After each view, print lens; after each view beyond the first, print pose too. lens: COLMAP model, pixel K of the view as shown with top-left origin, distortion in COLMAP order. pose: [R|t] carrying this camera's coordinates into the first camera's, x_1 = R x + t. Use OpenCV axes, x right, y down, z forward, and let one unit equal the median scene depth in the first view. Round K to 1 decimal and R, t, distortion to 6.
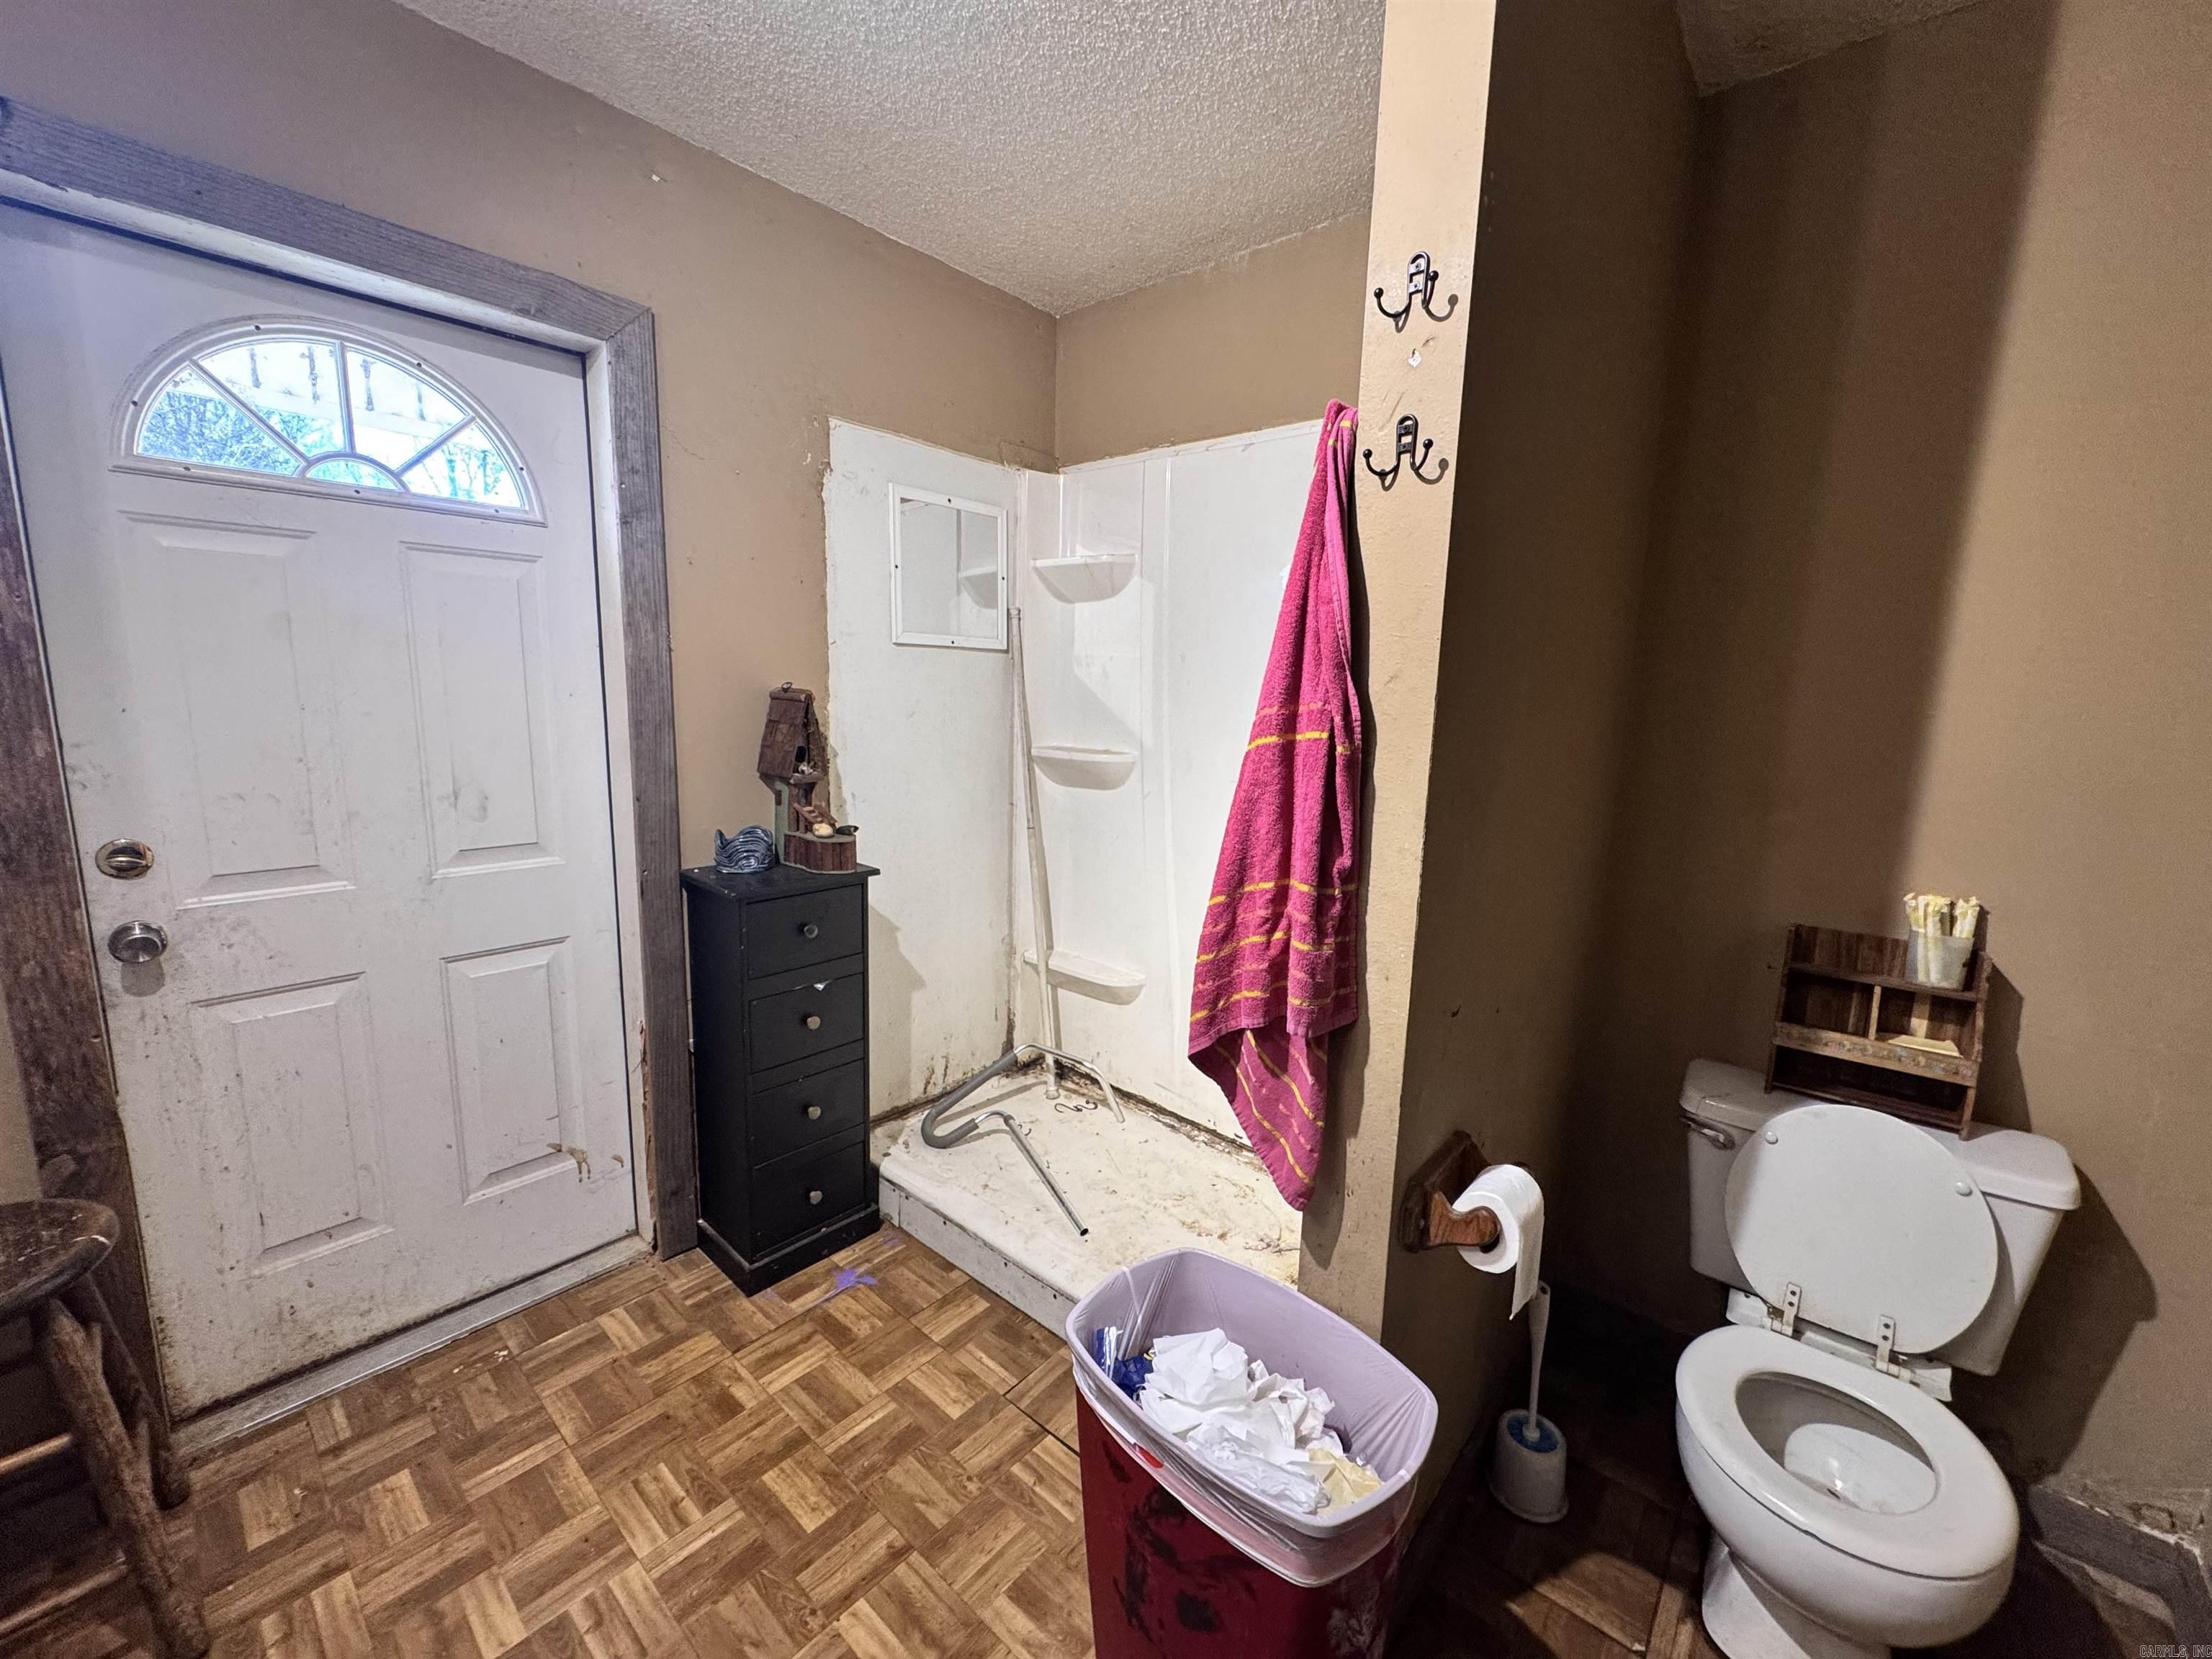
lens RADIAL K [[884.8, 0, 1106.9], [0, 884.8, 826.8], [0, 0, 1]] dist [-0.003008, -0.000113]
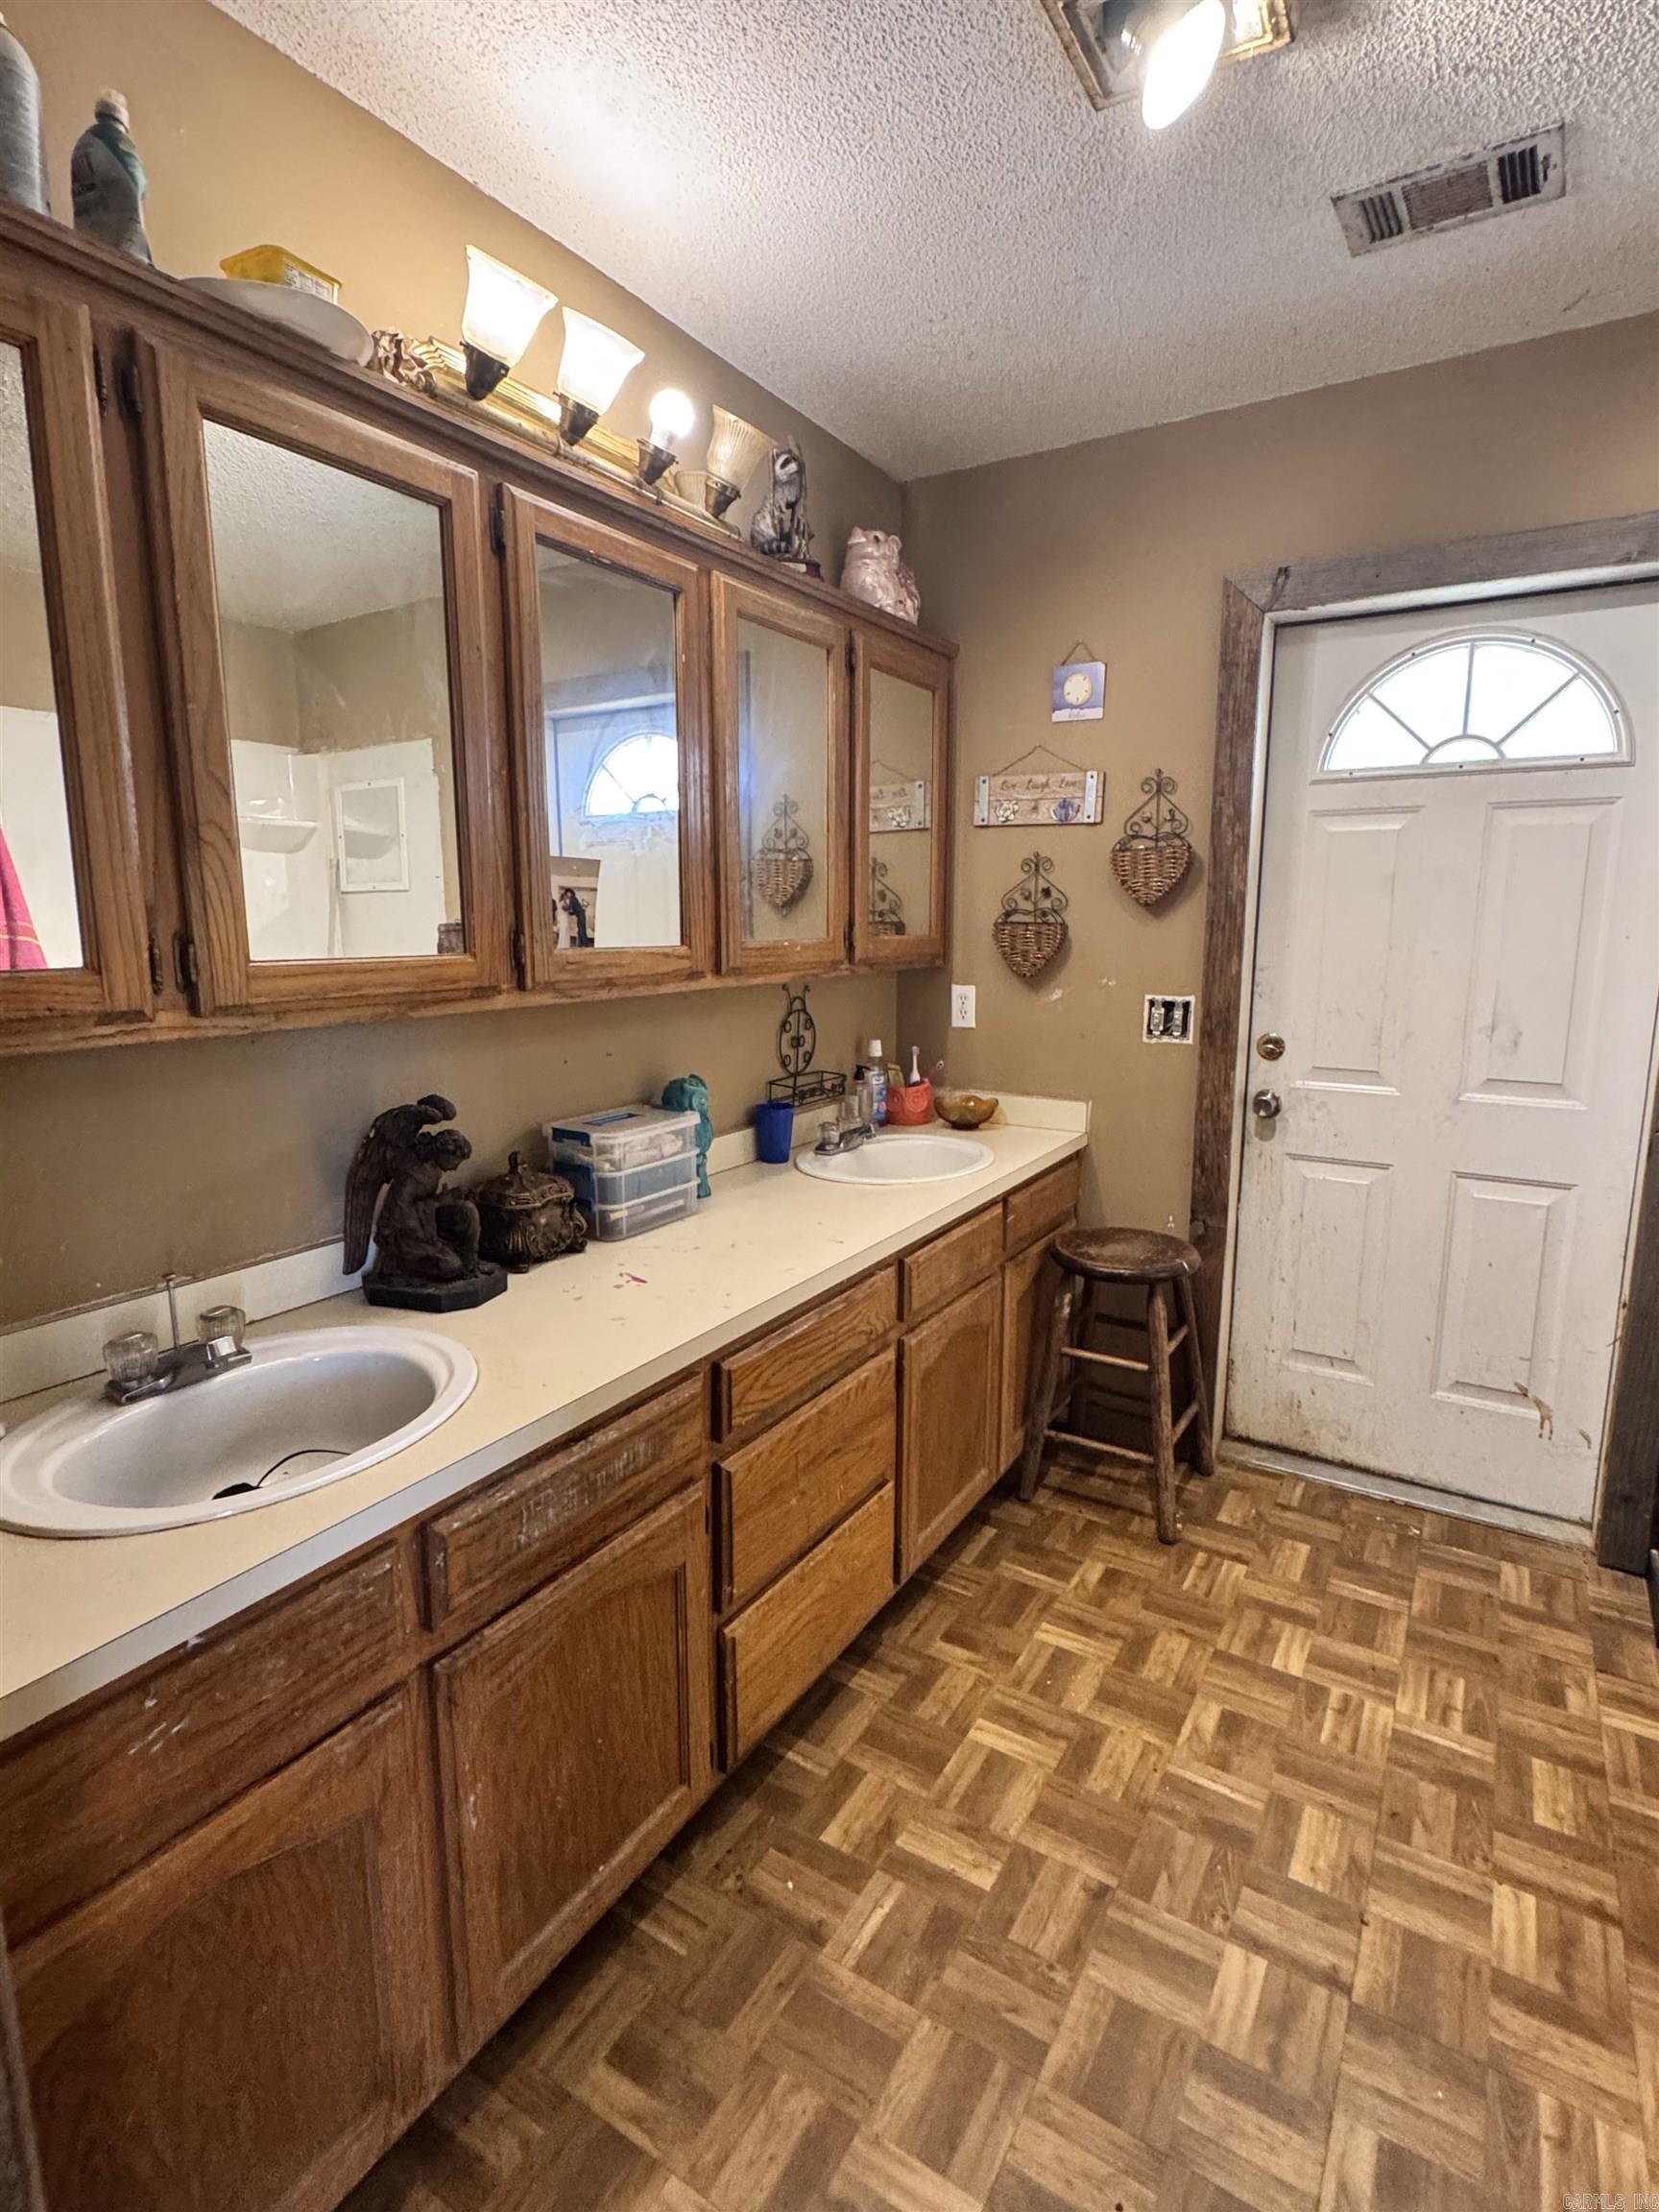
lens RADIAL K [[1089.2, 0, 831.8], [0, 1089.2, 1104.9], [0, 0, 1]] dist [-0.006474, -0.000992]
pose [[0.160023, 0.139976, -0.977138, 0.504965], [-0.156477, 0.980976, 0.114900, 0.033494], [0.974632, 0.134513, 0.178882, -0.032425]]
